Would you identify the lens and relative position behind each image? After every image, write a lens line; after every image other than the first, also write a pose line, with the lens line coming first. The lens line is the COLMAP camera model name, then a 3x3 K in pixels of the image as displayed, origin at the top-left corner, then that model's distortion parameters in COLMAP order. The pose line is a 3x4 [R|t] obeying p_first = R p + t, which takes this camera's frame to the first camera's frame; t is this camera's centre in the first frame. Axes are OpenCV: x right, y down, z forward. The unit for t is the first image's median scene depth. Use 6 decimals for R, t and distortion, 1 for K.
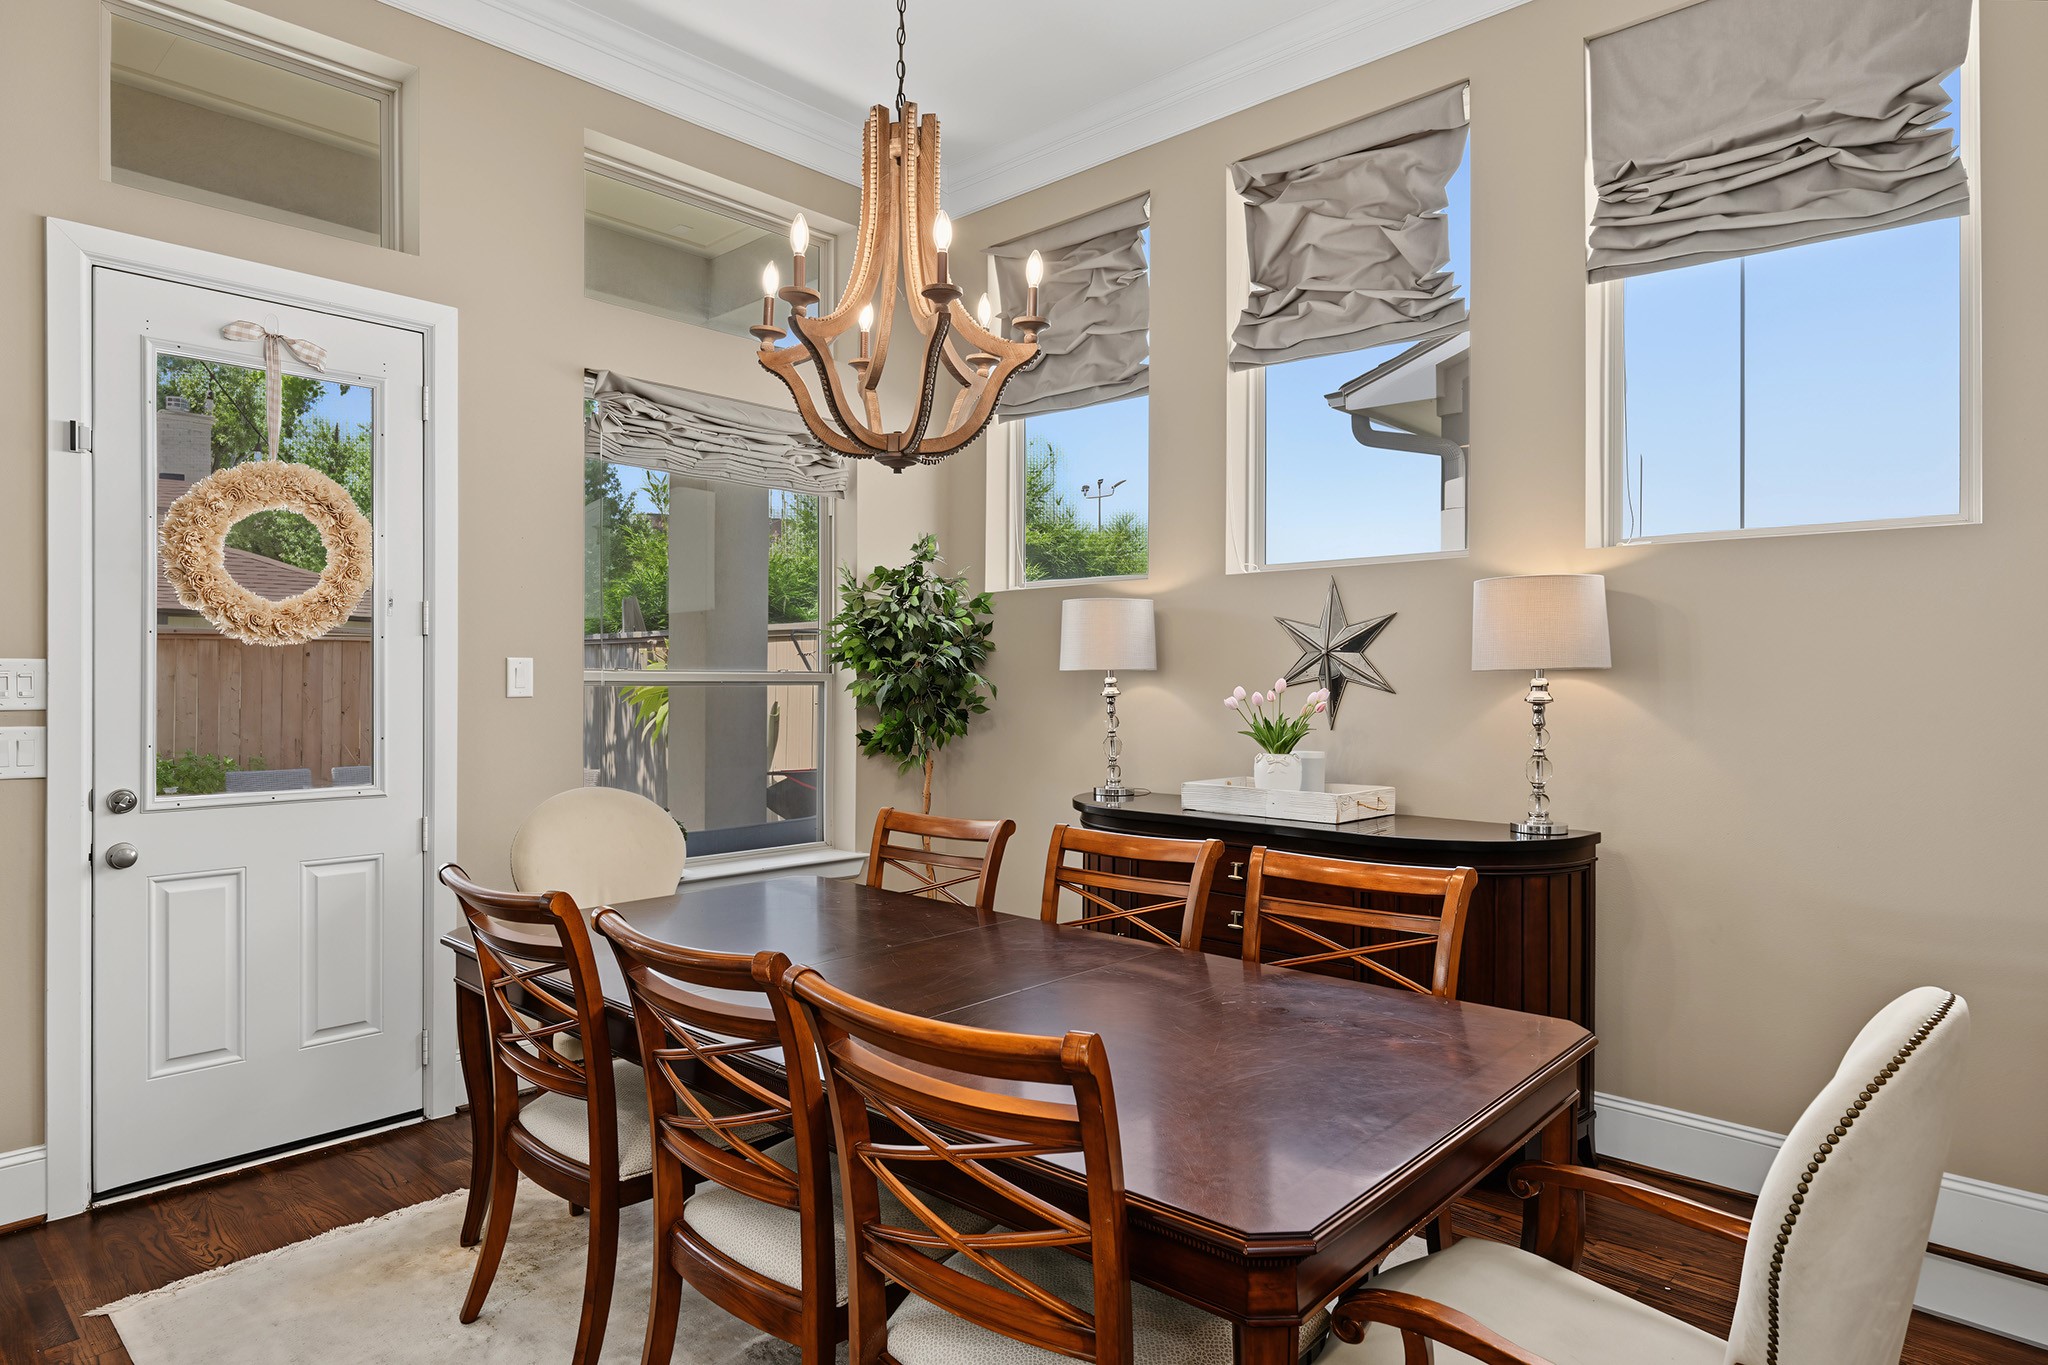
lens RADIAL K [[1150.9, 0, 1024.0], [0, 1150.9, 682.5], [0, 0, 1]] dist [-0.006568, -0.001053]
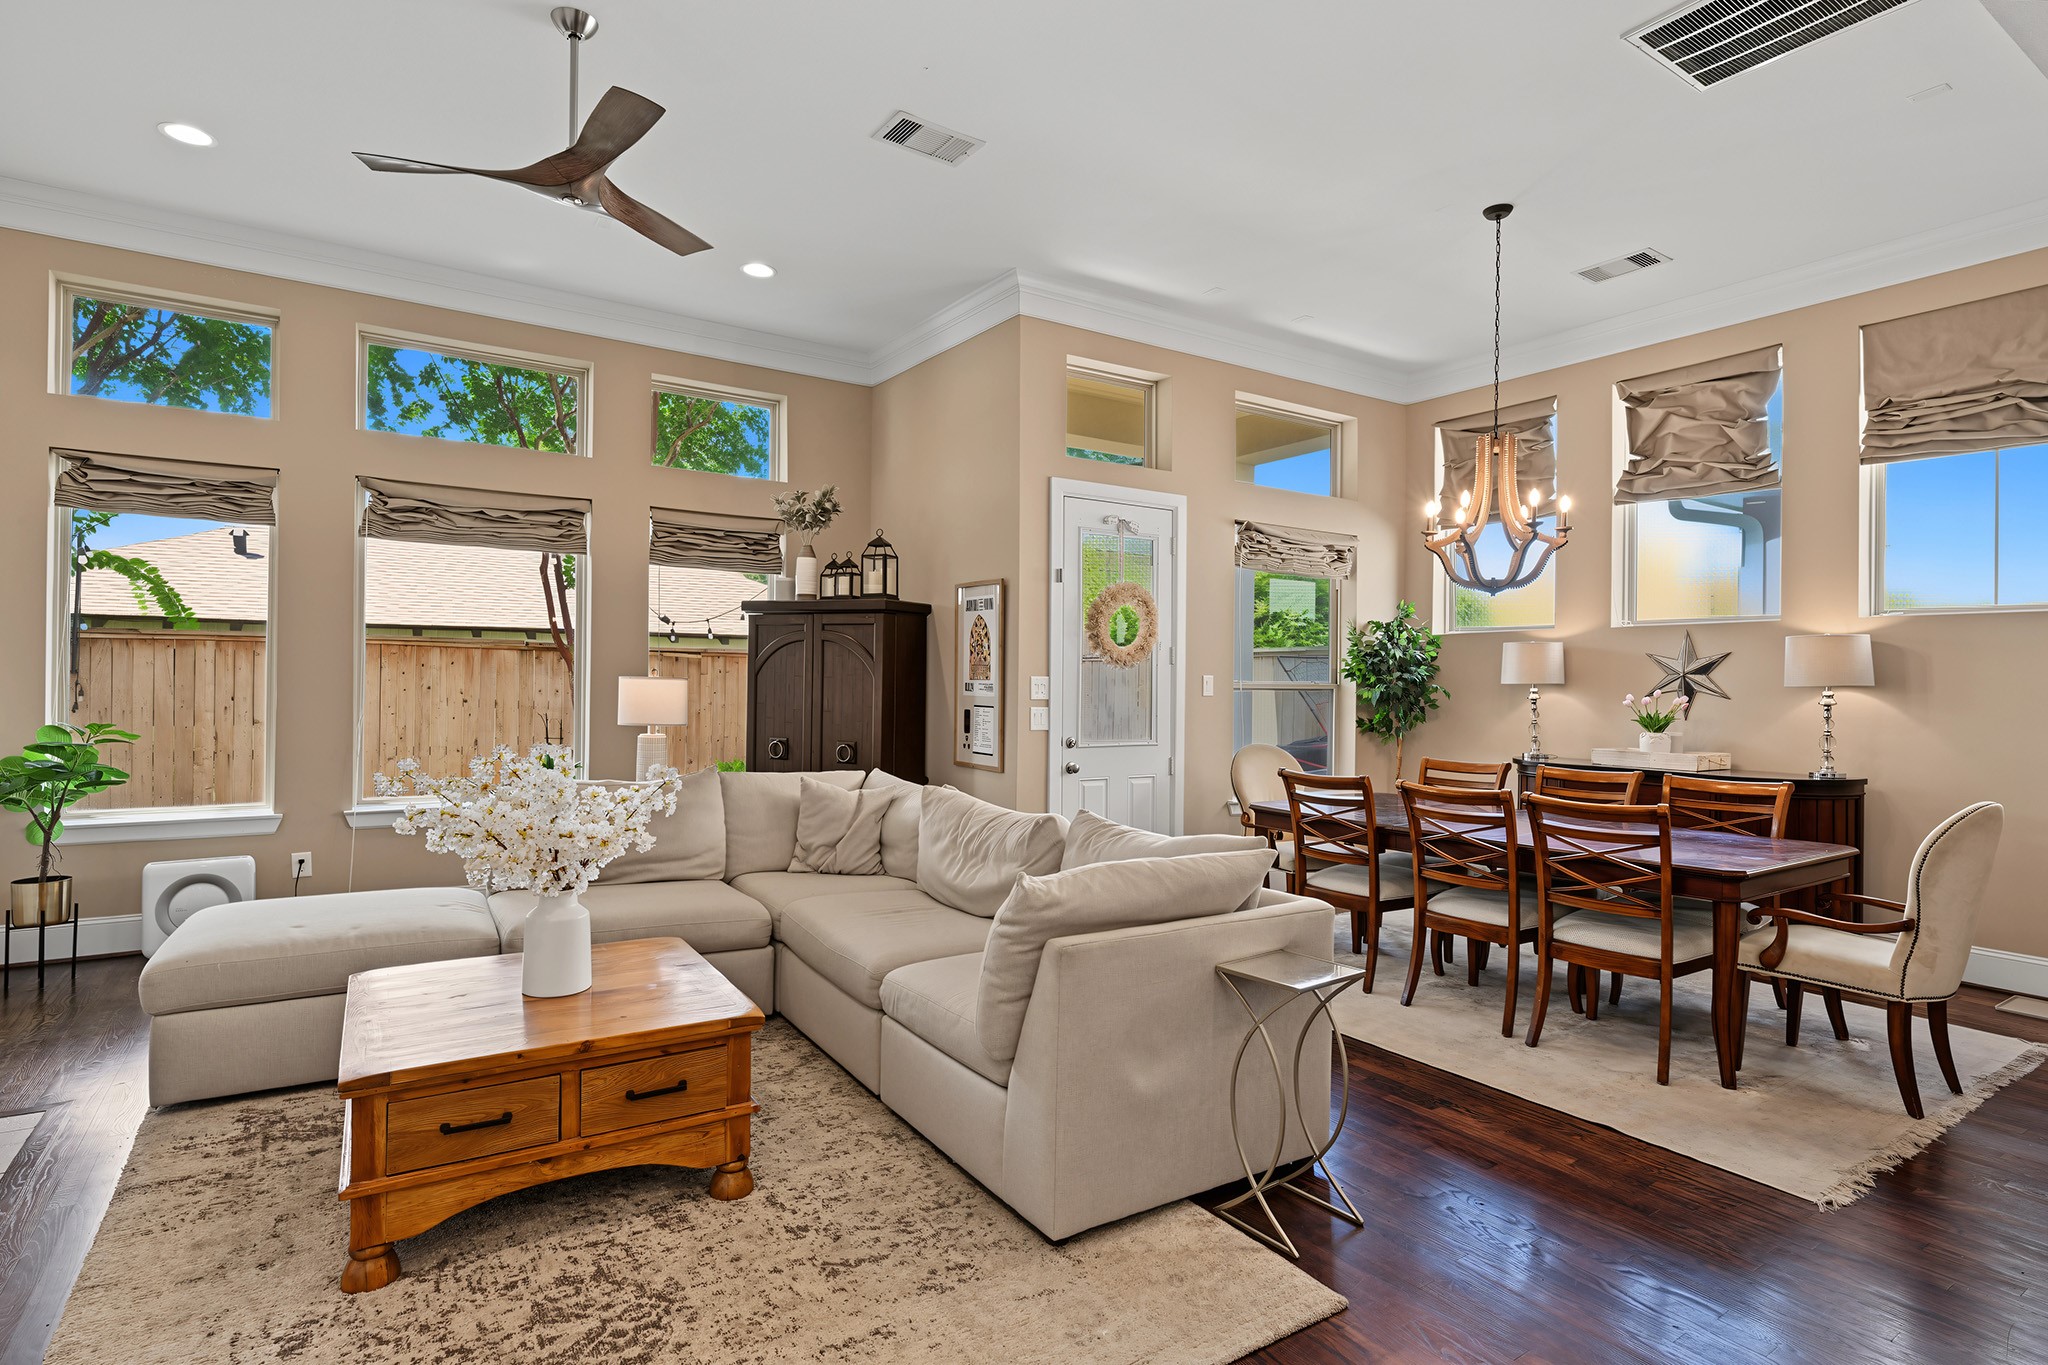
lens RADIAL K [[1035.1, 0, 1019.2], [0, 1035.1, 677.0], [0, 0, 1]] dist [-0.002668, 0.000680]
pose [[0.971429, 0.005965, -0.237255, -0.332120], [-0.008301, 0.999926, -0.008847, -0.001274], [0.237184, 0.010563, 0.971407, -0.728210]]
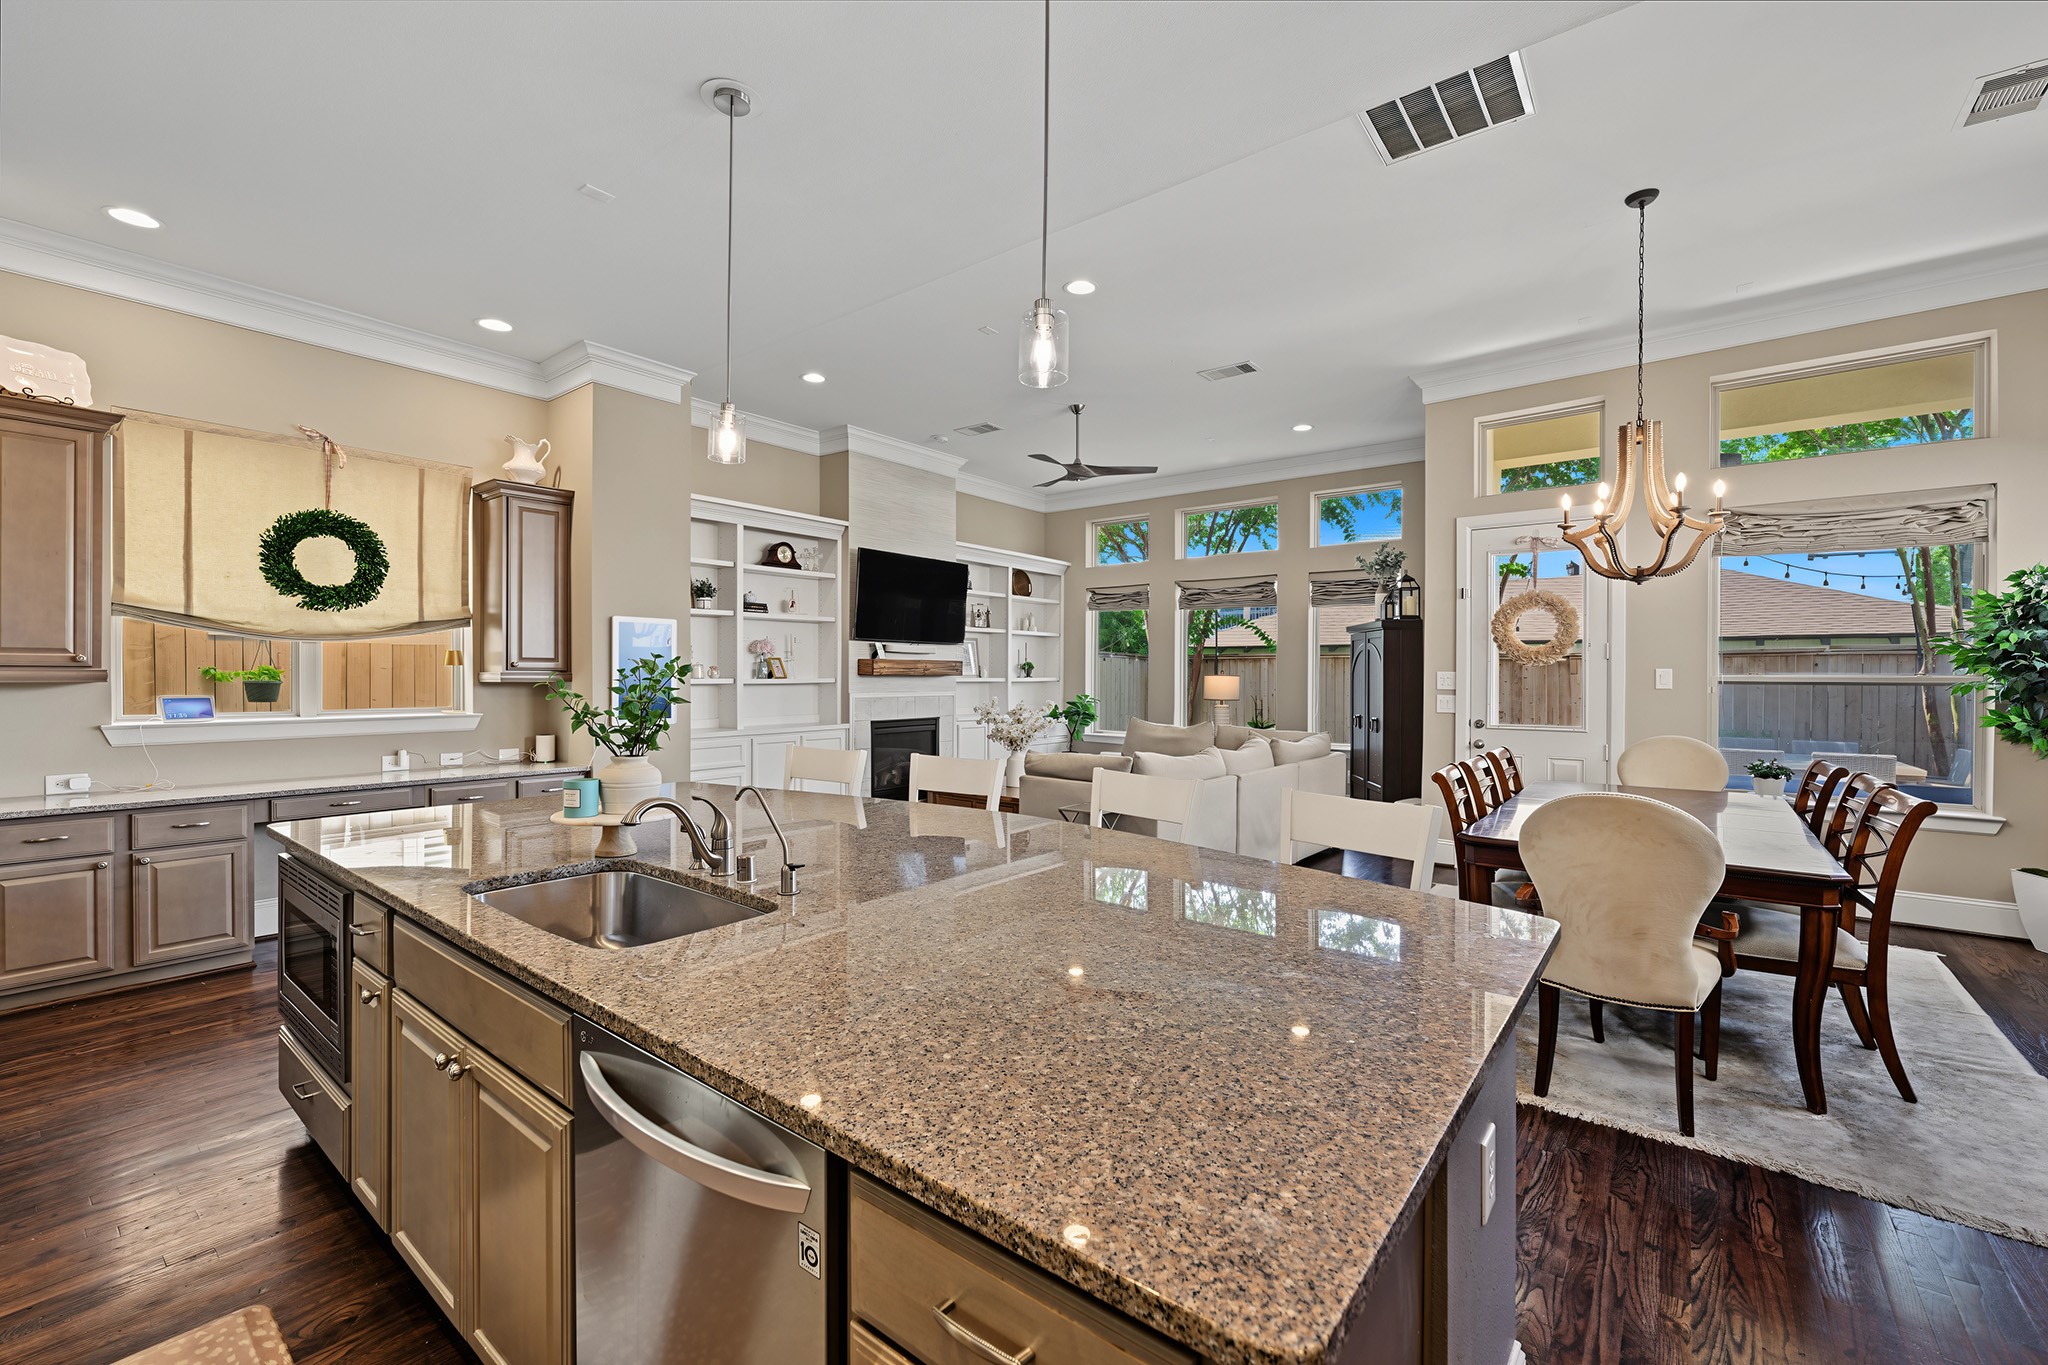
lens RADIAL K [[848.7, 0, 1024.0], [0, 848.7, 682.5], [0, 0, 1]] dist [0.000762, -0.000012]
pose [[0.075179, 0.005979, -0.997152, 0.904531], [-0.009097, 0.999945, 0.005310, 0.003520], [0.997129, 0.008672, 0.075229, -0.187569]]
